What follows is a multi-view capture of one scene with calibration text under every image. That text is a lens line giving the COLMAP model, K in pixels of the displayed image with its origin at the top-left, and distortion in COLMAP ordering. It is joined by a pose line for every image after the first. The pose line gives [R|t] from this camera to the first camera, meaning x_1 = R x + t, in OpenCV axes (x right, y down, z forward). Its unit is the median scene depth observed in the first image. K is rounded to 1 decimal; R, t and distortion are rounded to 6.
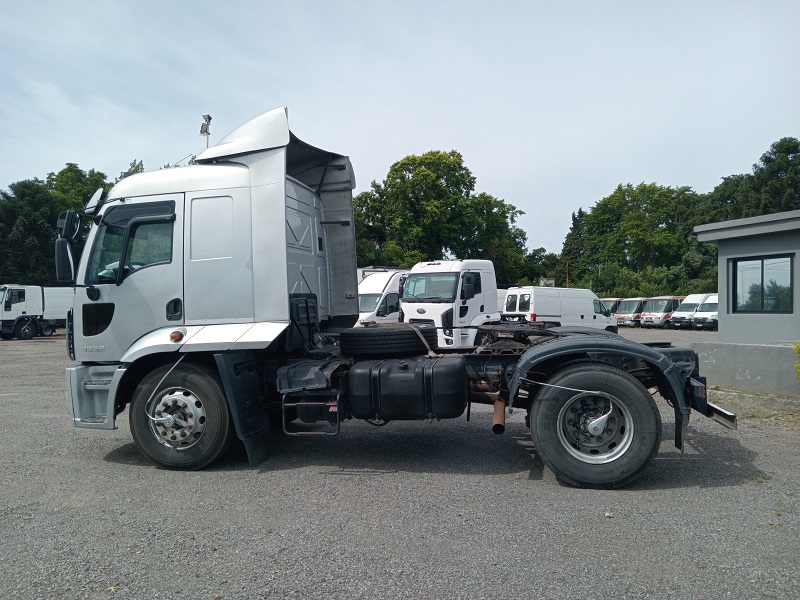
lens RADIAL K [[603.7, 0, 403.4], [0, 603.7, 296.5], [0, 0, 1]] dist [0.051336, -0.106426]
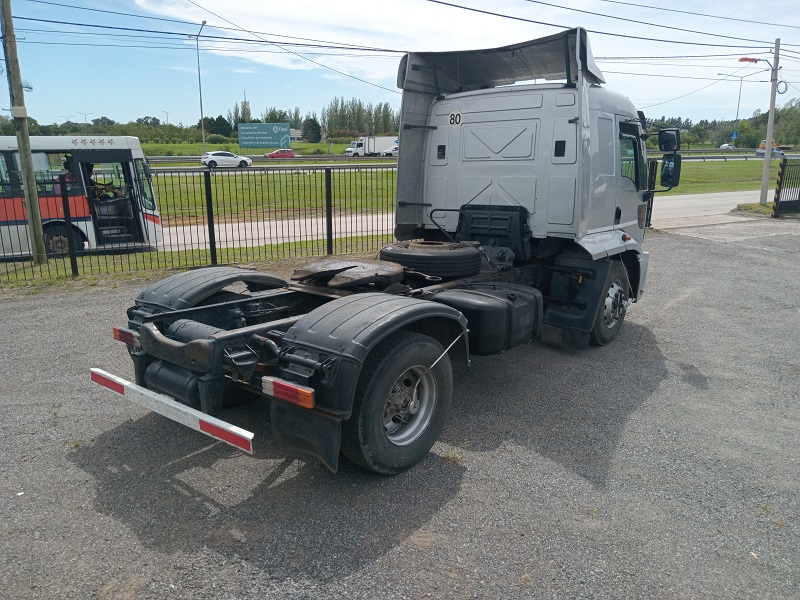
lens RADIAL K [[591.1, 0, 421.4], [0, 591.1, 301.2], [0, 0, 1]] dist [0.041746, -0.094316]
pose [[-0.454040, 0.226796, -0.861633, 0.323450], [0.024214, 0.969844, 0.242519, -0.038098], [0.890652, 0.089250, -0.445840, 0.542446]]
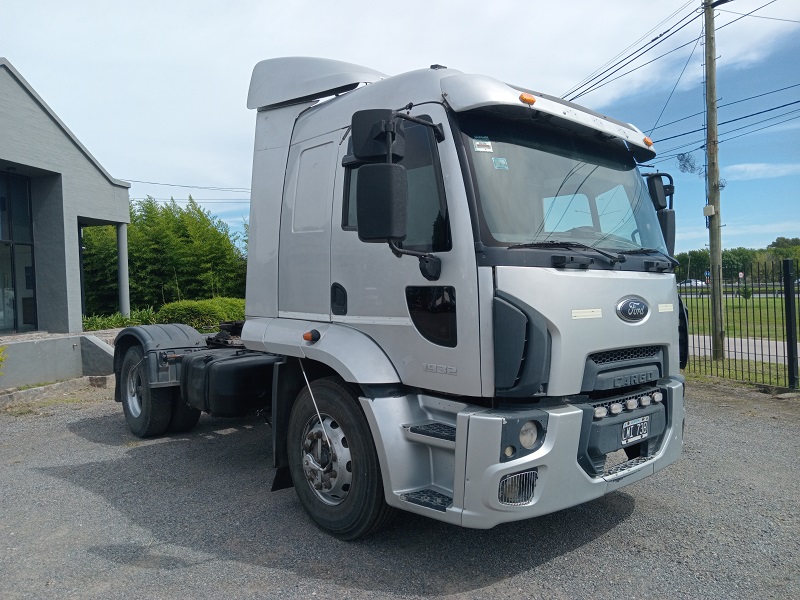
lens RADIAL K [[610.3, 0, 400.0], [0, 610.3, 300.0], [0, 0, 1]] dist [0.054444, -0.108775]
pose [[-0.785196, 0.019924, 0.618926, -0.268505], [0.021718, 0.999753, -0.004630, 0.009166], [-0.618866, 0.009806, -0.785435, 0.645600]]
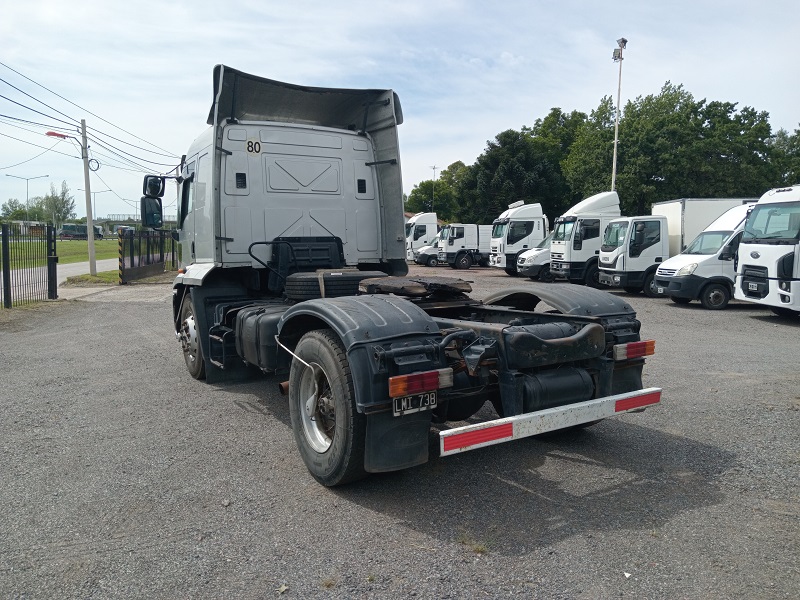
lens RADIAL K [[603.7, 0, 403.4], [0, 603.7, 296.5], [0, 0, 1]] dist [0.051336, -0.106426]
pose [[0.685112, 0.077257, -0.724330, 0.284423], [0.000646, 0.994295, 0.106662, -0.005624], [0.728438, -0.073543, 0.681153, 0.158492]]
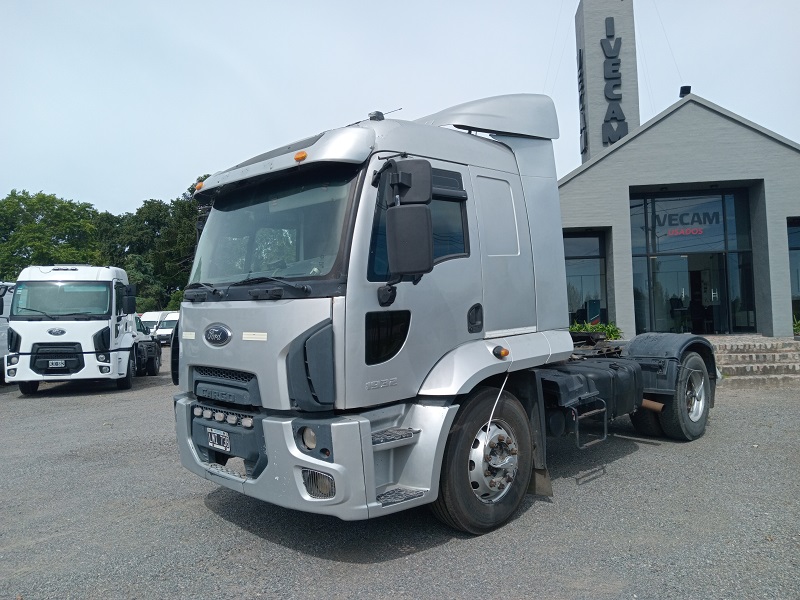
lens RADIAL K [[603.7, 0, 403.4], [0, 603.7, 296.5], [0, 0, 1]] dist [0.051336, -0.106426]
pose [[0.553131, 0.018469, 0.832889, -0.363793], [0.008371, 0.999581, -0.027724, 0.005026], [-0.833052, 0.022307, 0.552745, 0.227071]]
